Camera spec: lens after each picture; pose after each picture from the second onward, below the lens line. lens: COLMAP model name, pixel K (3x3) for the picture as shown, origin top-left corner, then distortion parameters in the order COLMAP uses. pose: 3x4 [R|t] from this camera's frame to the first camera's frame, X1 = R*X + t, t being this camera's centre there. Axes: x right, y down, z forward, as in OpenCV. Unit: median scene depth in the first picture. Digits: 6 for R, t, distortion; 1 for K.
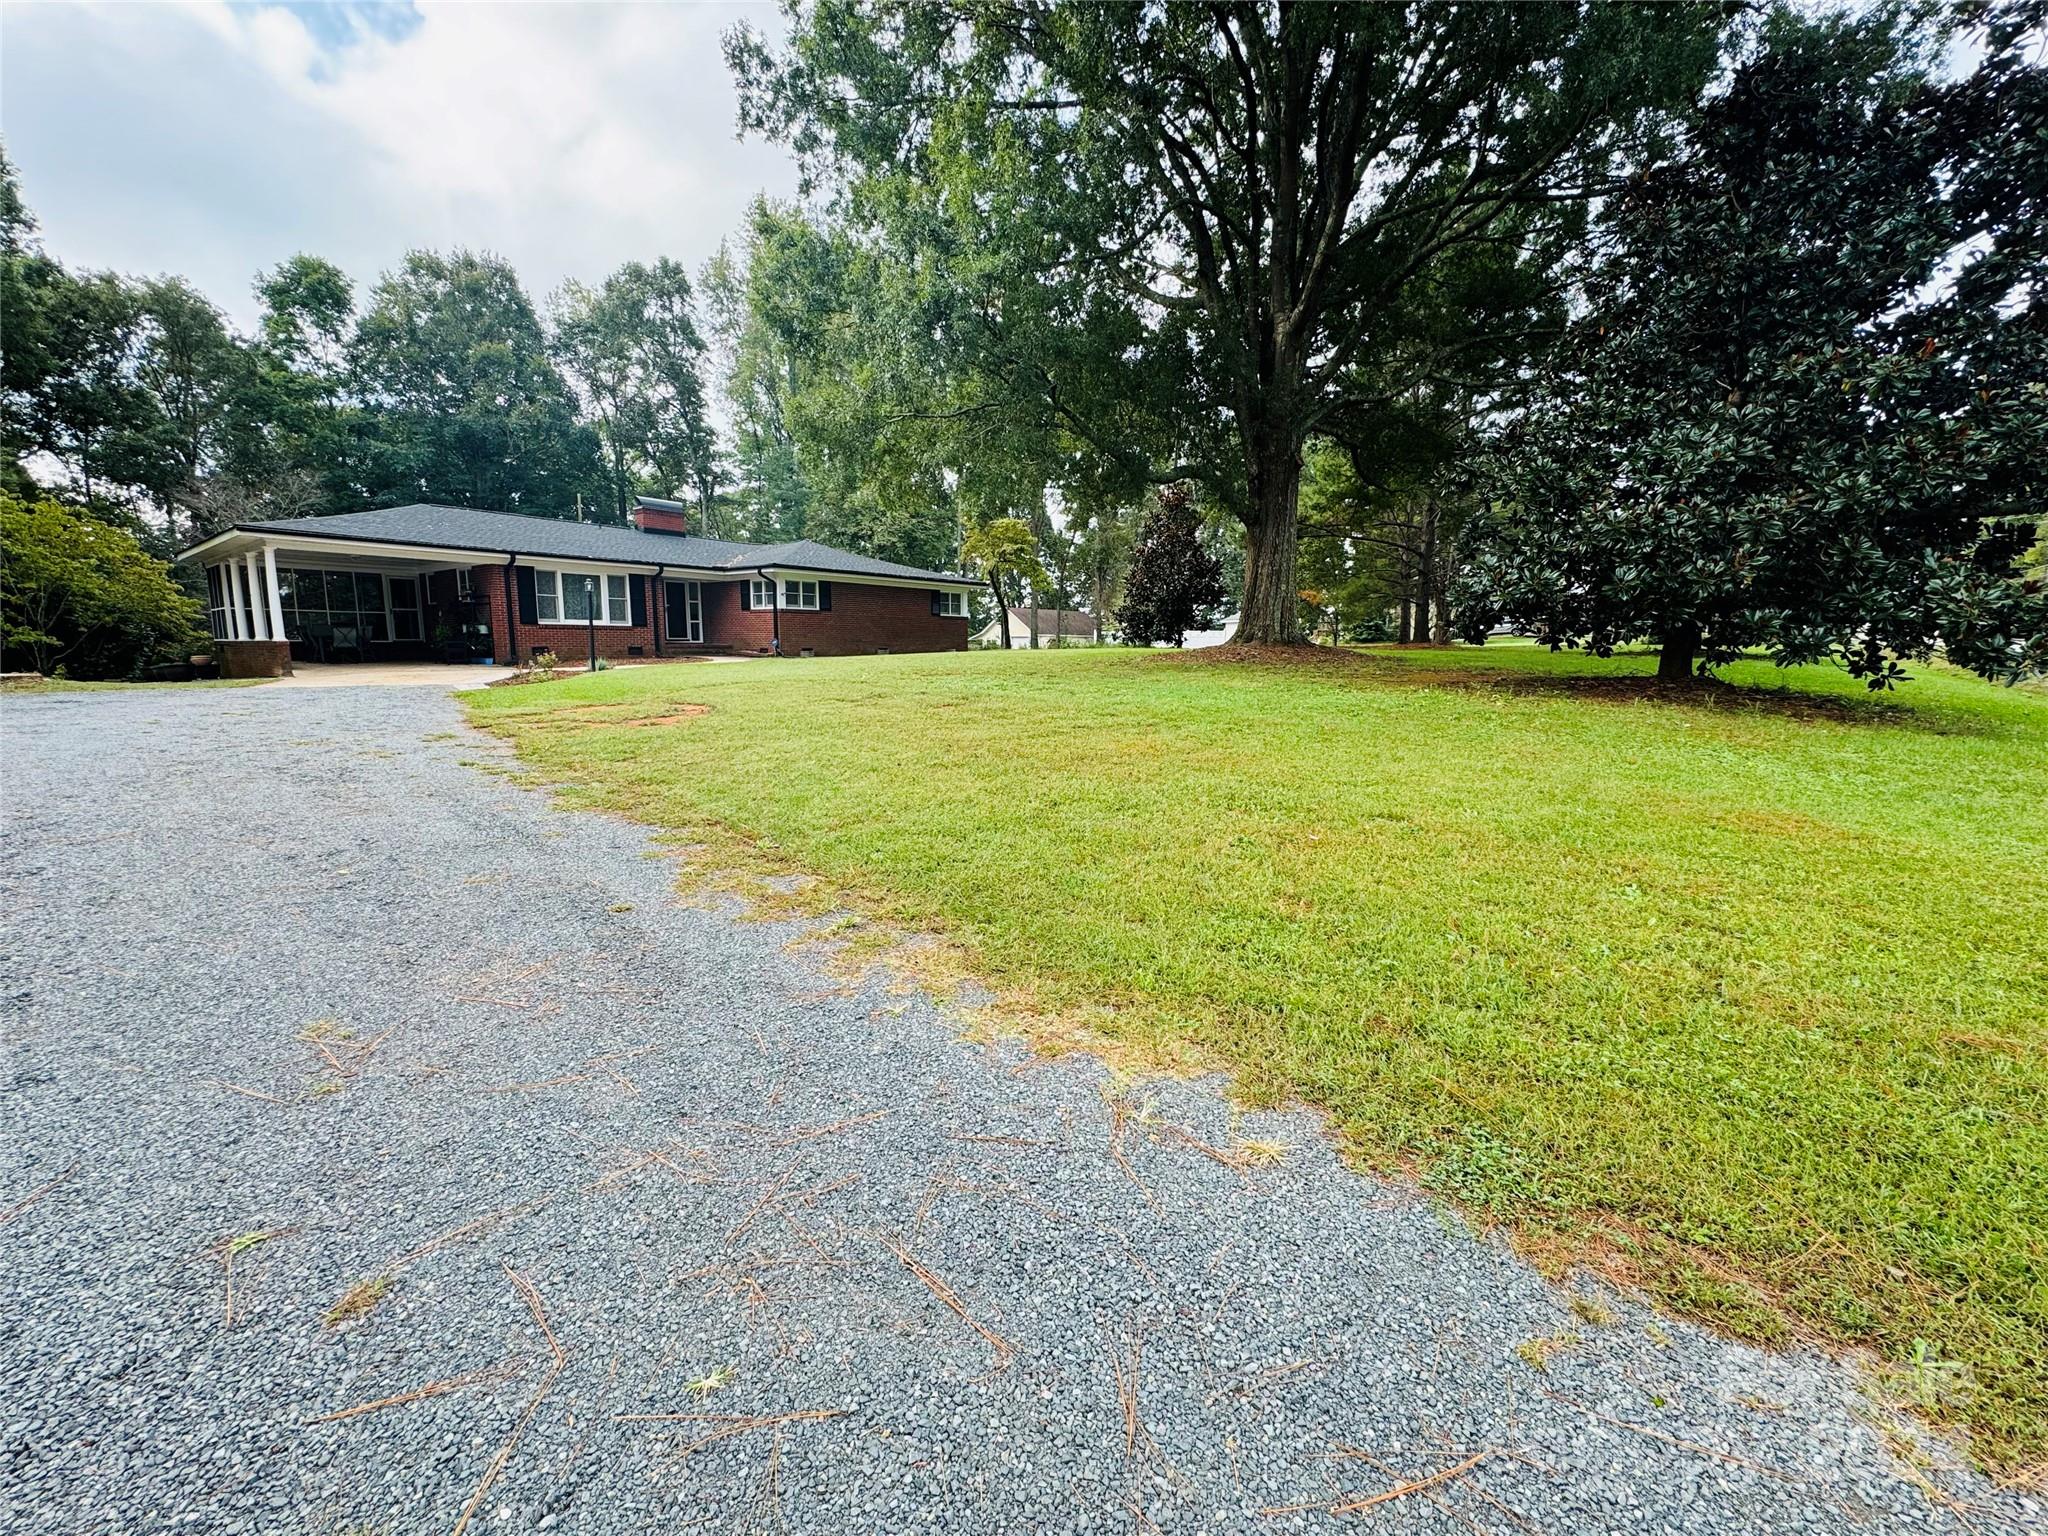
lens RADIAL K [[816.0, 0, 1024.1], [0, 816.0, 767.7], [0, 0, 1]] dist [-0.001491, -0.000491]
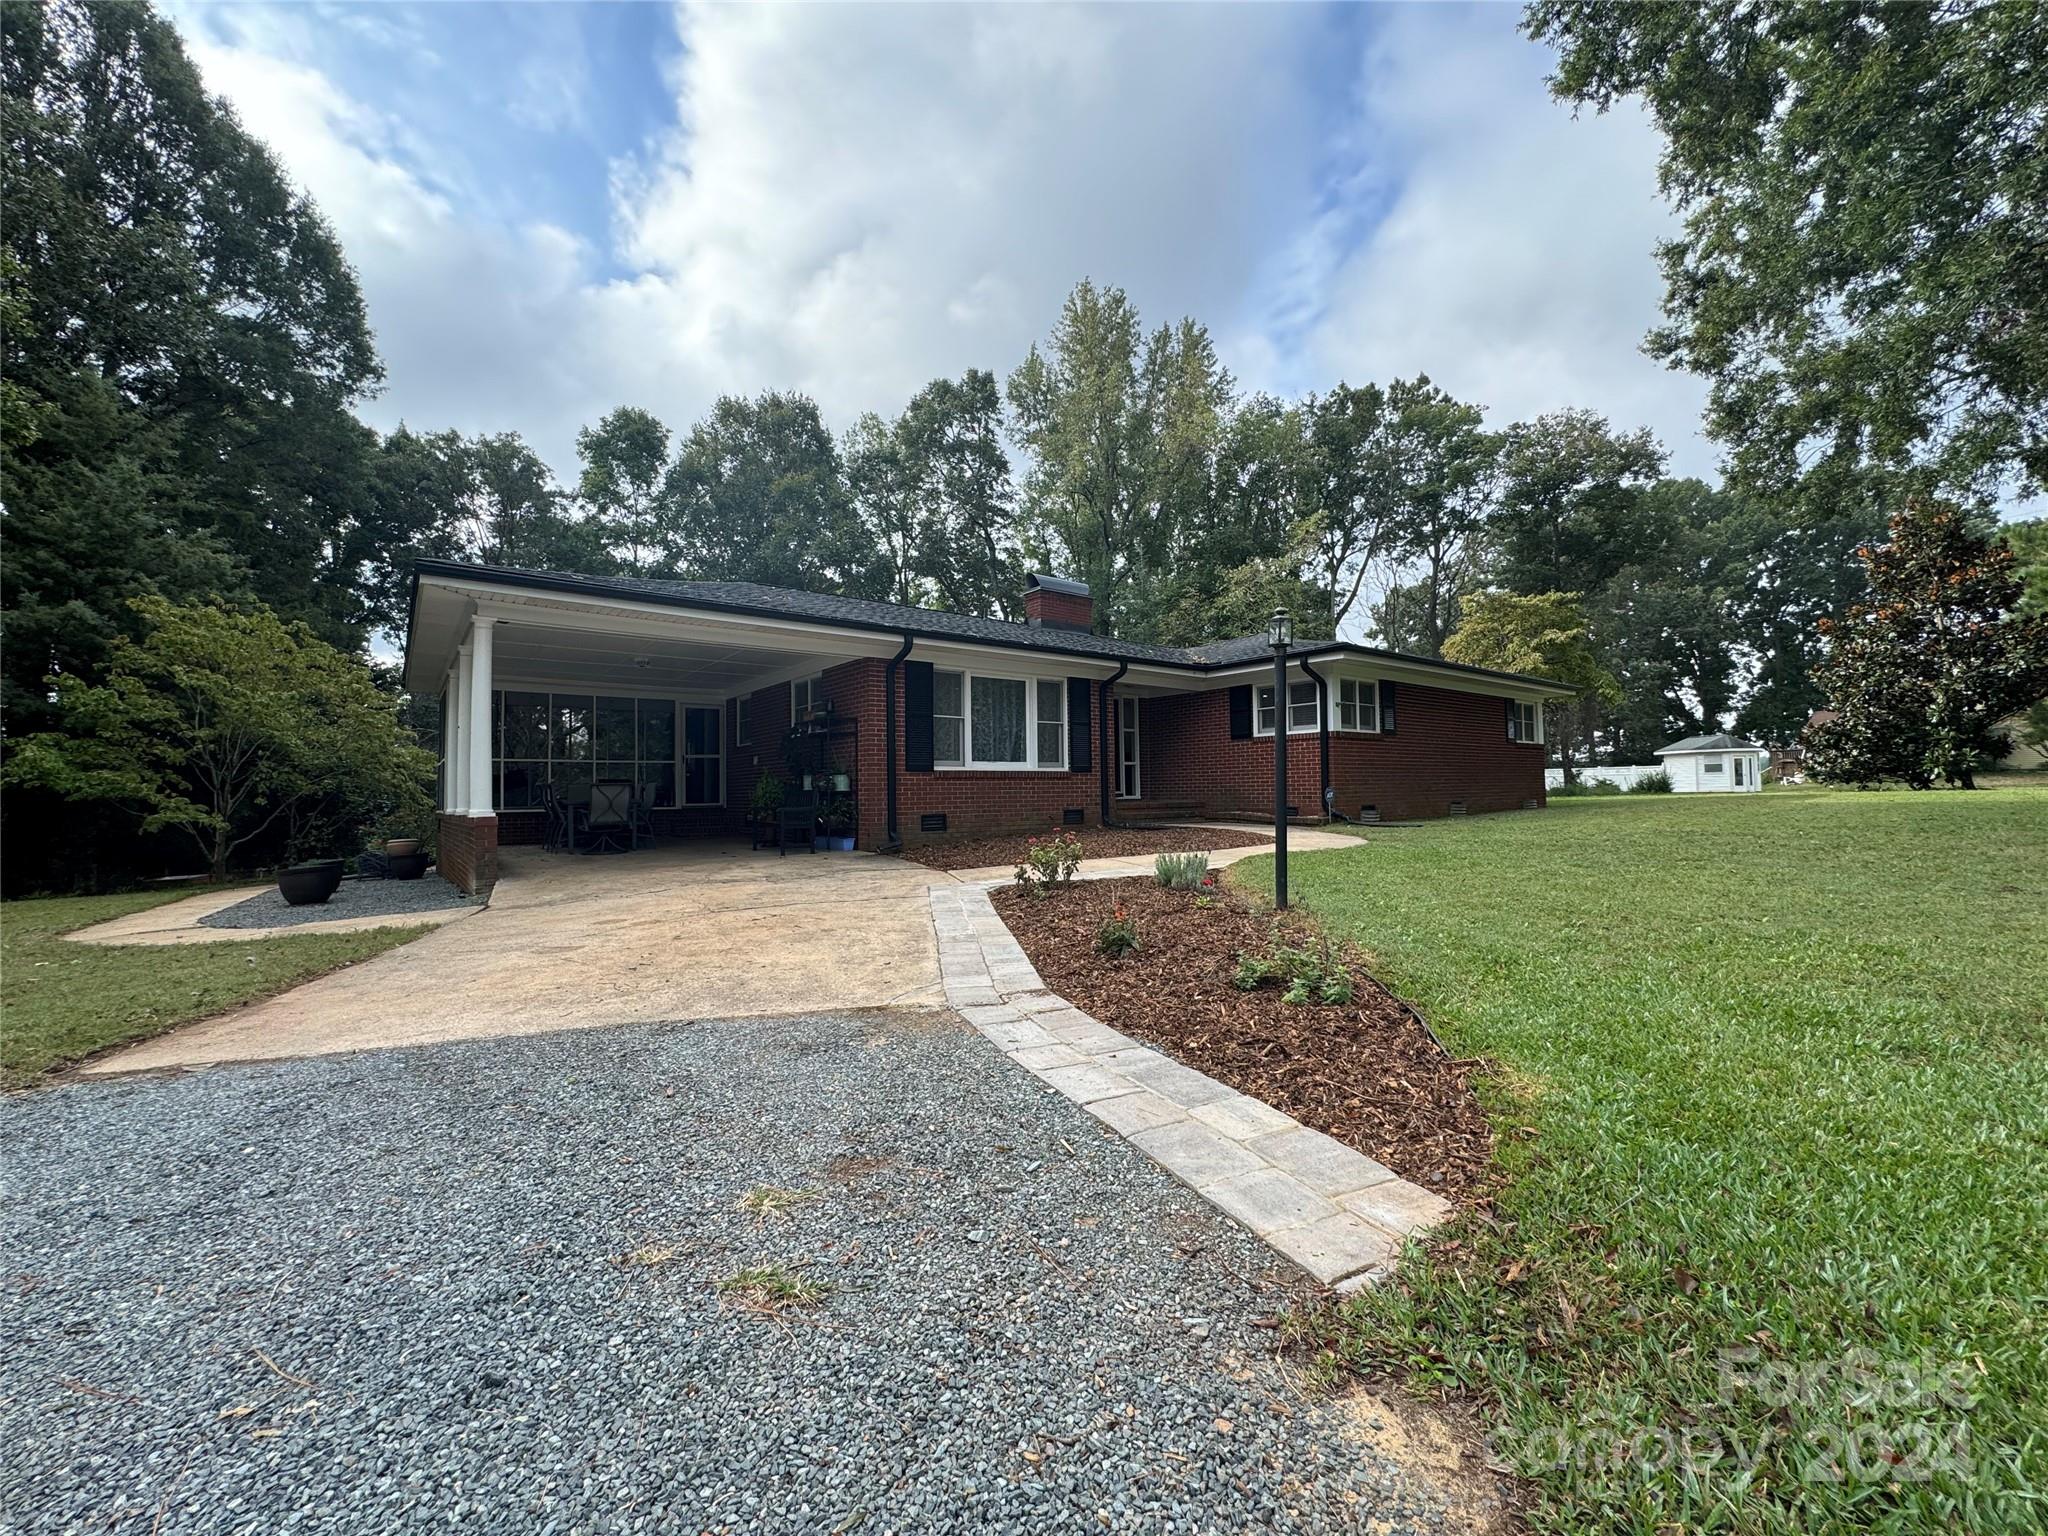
lens RADIAL K [[816.0, 0, 1012.5], [0, 816.0, 758.8], [0, 0, 1]] dist [-0.001491, -0.000491]
pose [[0.969434, -0.033080, -0.243111, -0.295610], [-0.013968, 0.981821, -0.189295, -0.060630], [0.244954, 0.186905, 0.951349, 0.363396]]
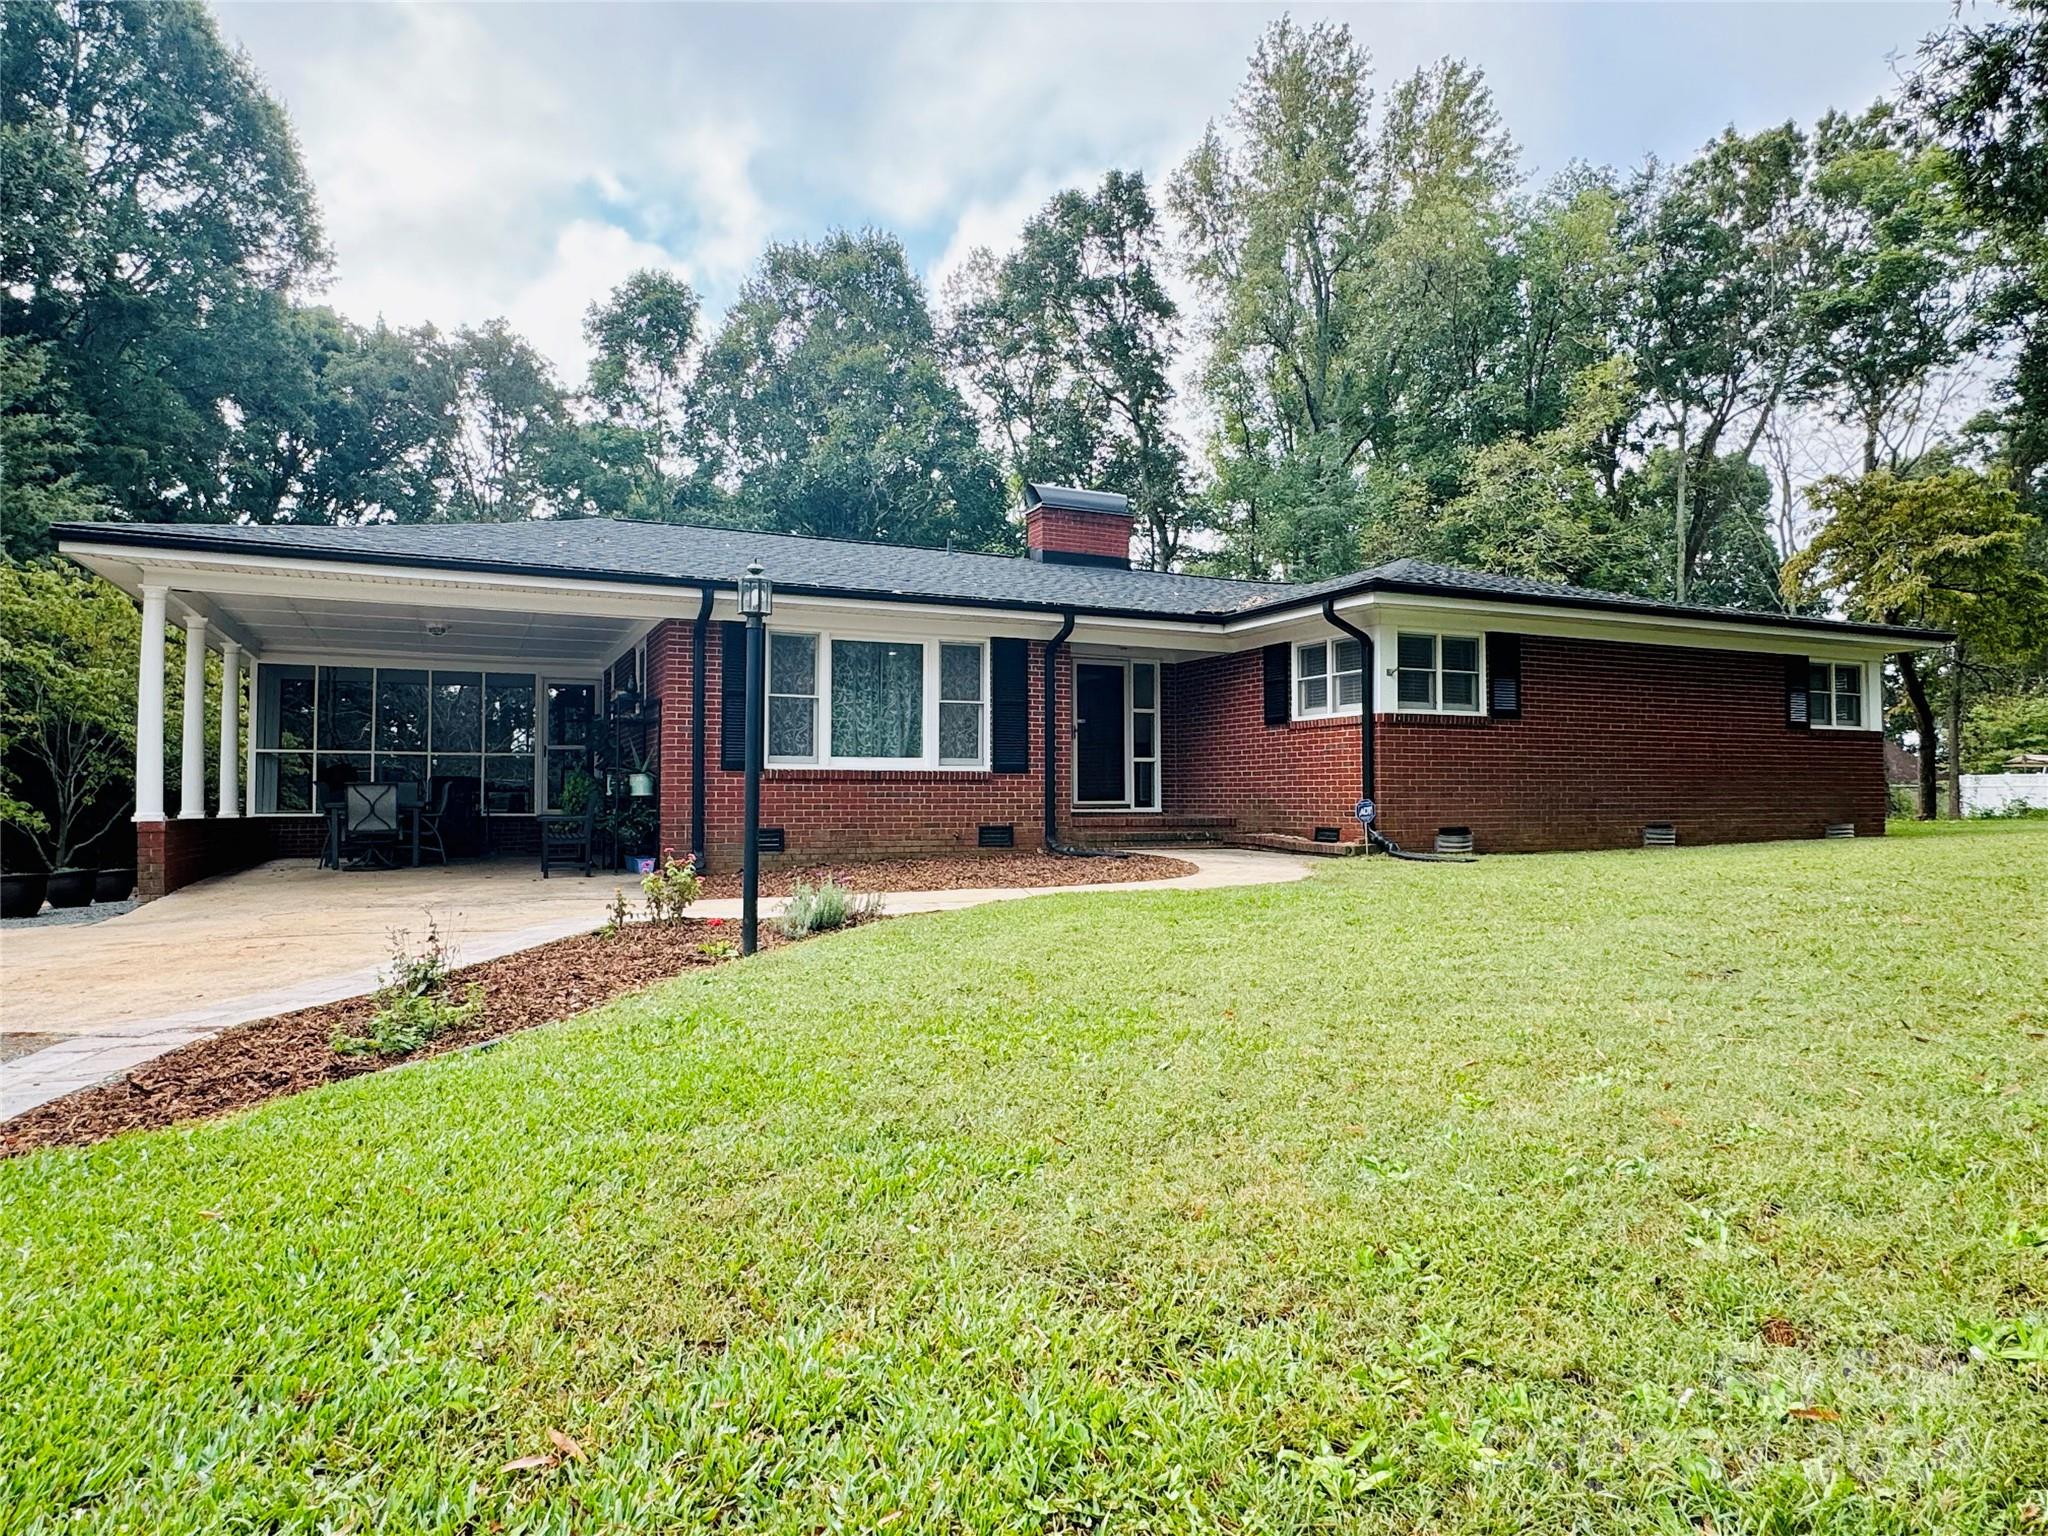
lens RADIAL K [[1229.8, 0, 1018.6], [0, 1229.8, 756.7], [0, 0, 1]] dist [-0.008574, -0.002444]
pose [[0.890935, -0.026531, -0.453355, -0.160700], [-0.059069, 0.983041, -0.173612, -0.062793], [0.450273, 0.181457, 0.874258, 0.385955]]
